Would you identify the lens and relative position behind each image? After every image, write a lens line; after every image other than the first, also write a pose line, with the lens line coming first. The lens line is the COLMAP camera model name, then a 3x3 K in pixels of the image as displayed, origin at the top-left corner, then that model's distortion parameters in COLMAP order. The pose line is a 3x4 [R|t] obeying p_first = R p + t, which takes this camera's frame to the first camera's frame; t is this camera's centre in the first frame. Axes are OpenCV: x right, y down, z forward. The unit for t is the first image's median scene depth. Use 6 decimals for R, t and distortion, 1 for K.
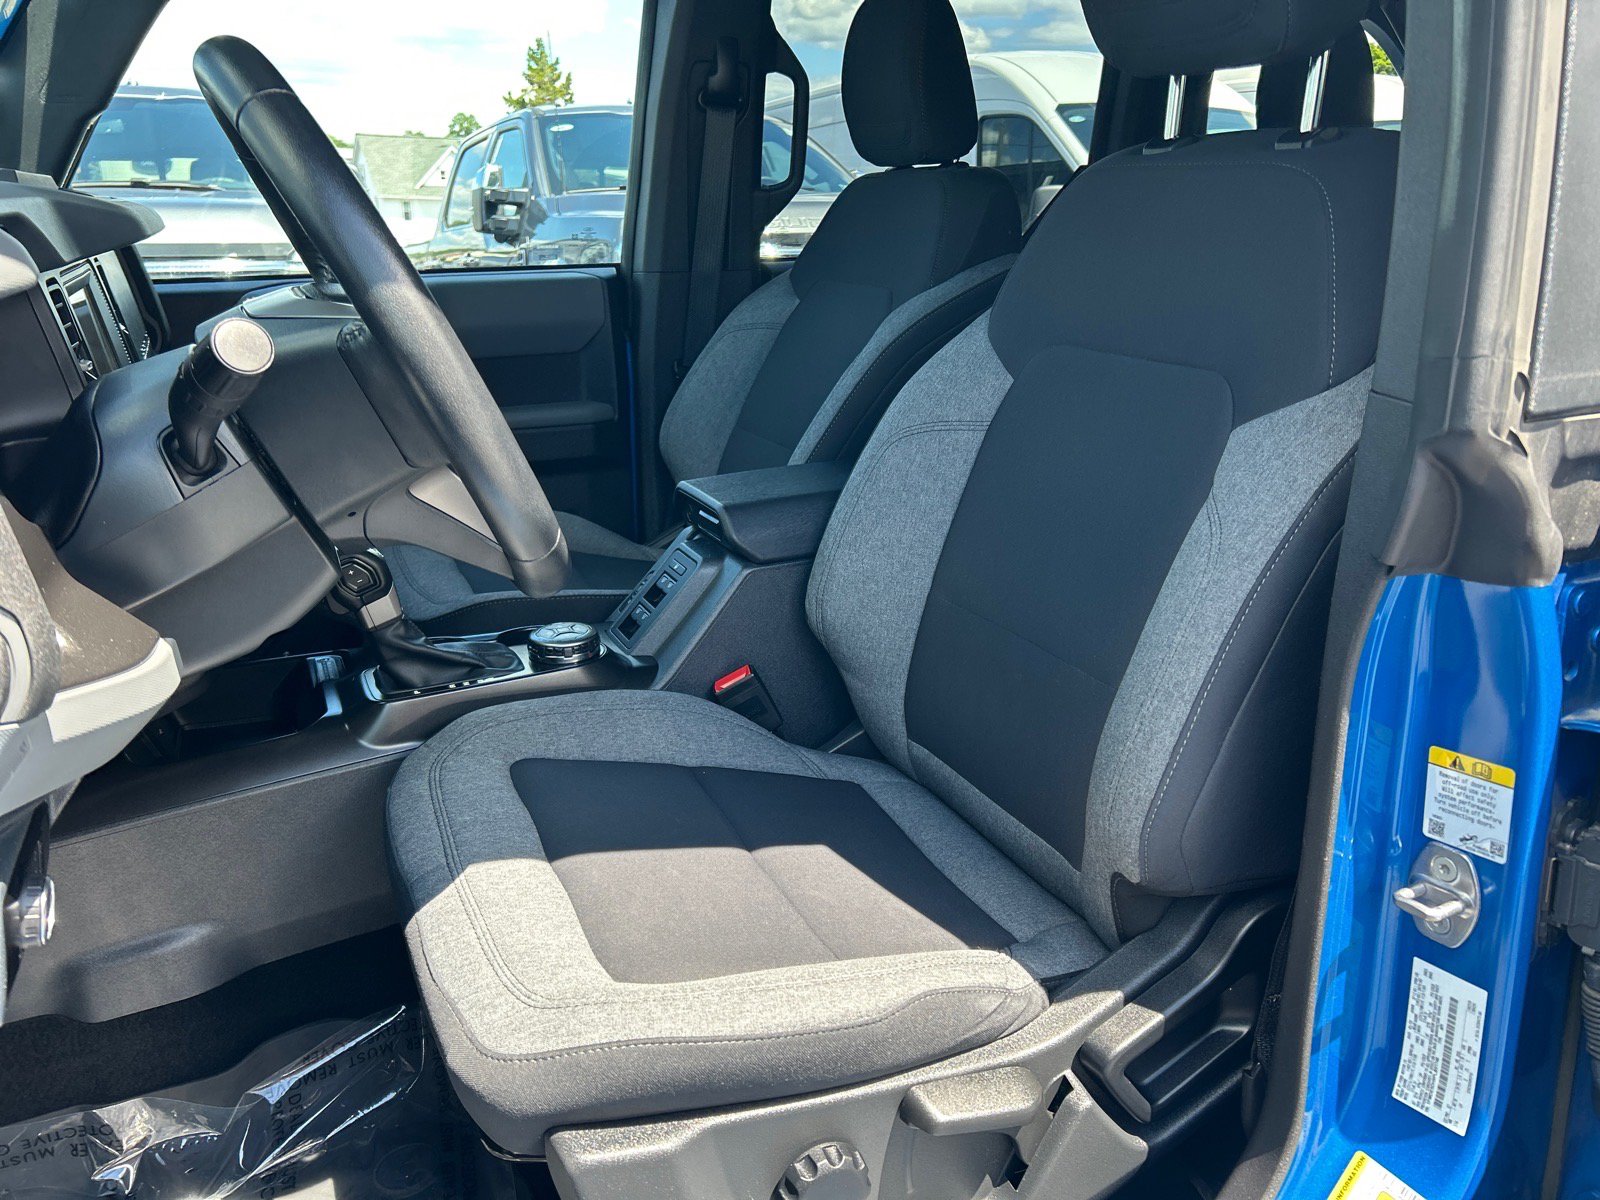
lens RADIAL K [[1204.6, 0, 800.0], [0, 1204.6, 600.0], [0, 0, 1]] dist [0.066601, -0.090106]
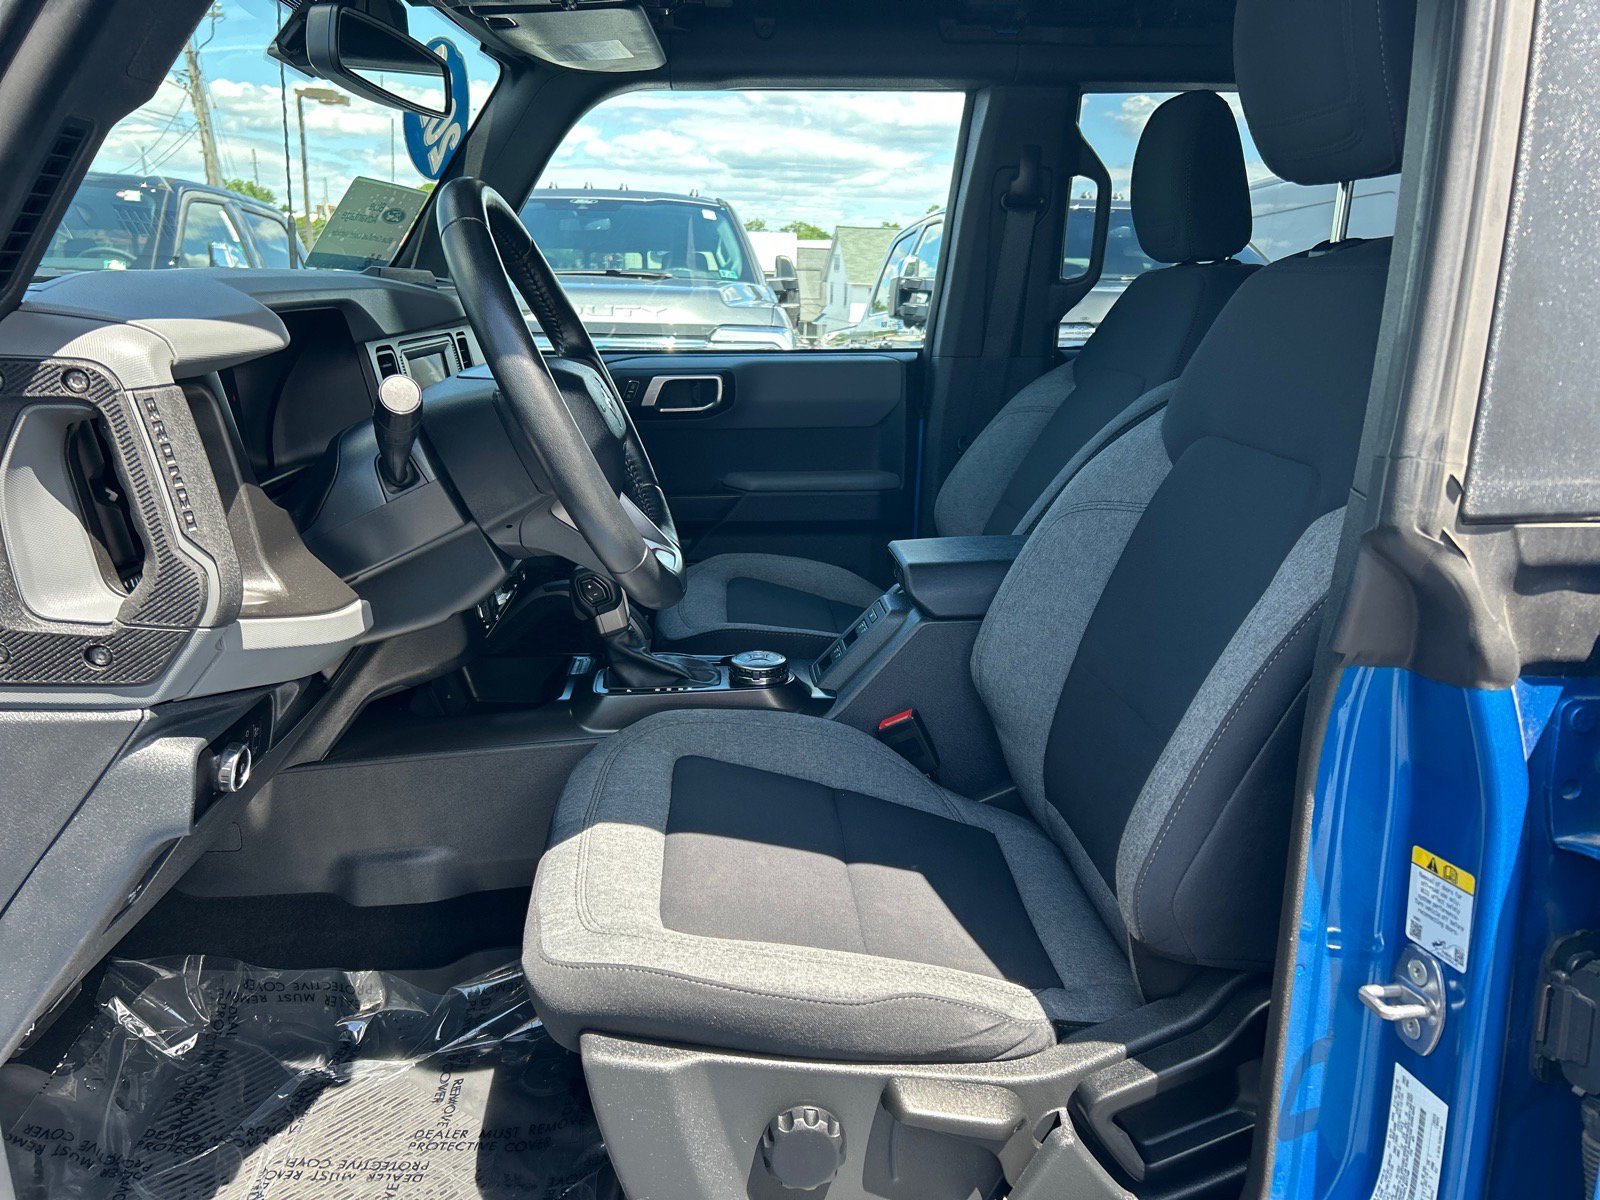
lens RADIAL K [[1204.6, 0, 800.0], [0, 1204.6, 600.0], [0, 0, 1]] dist [0.066601, -0.090106]
pose [[0.934258, 0.101265, -0.341916, 0.344671], [-0.123405, 0.991399, -0.043574, 0.024452], [0.334563, 0.082904, 0.938720, -0.112804]]
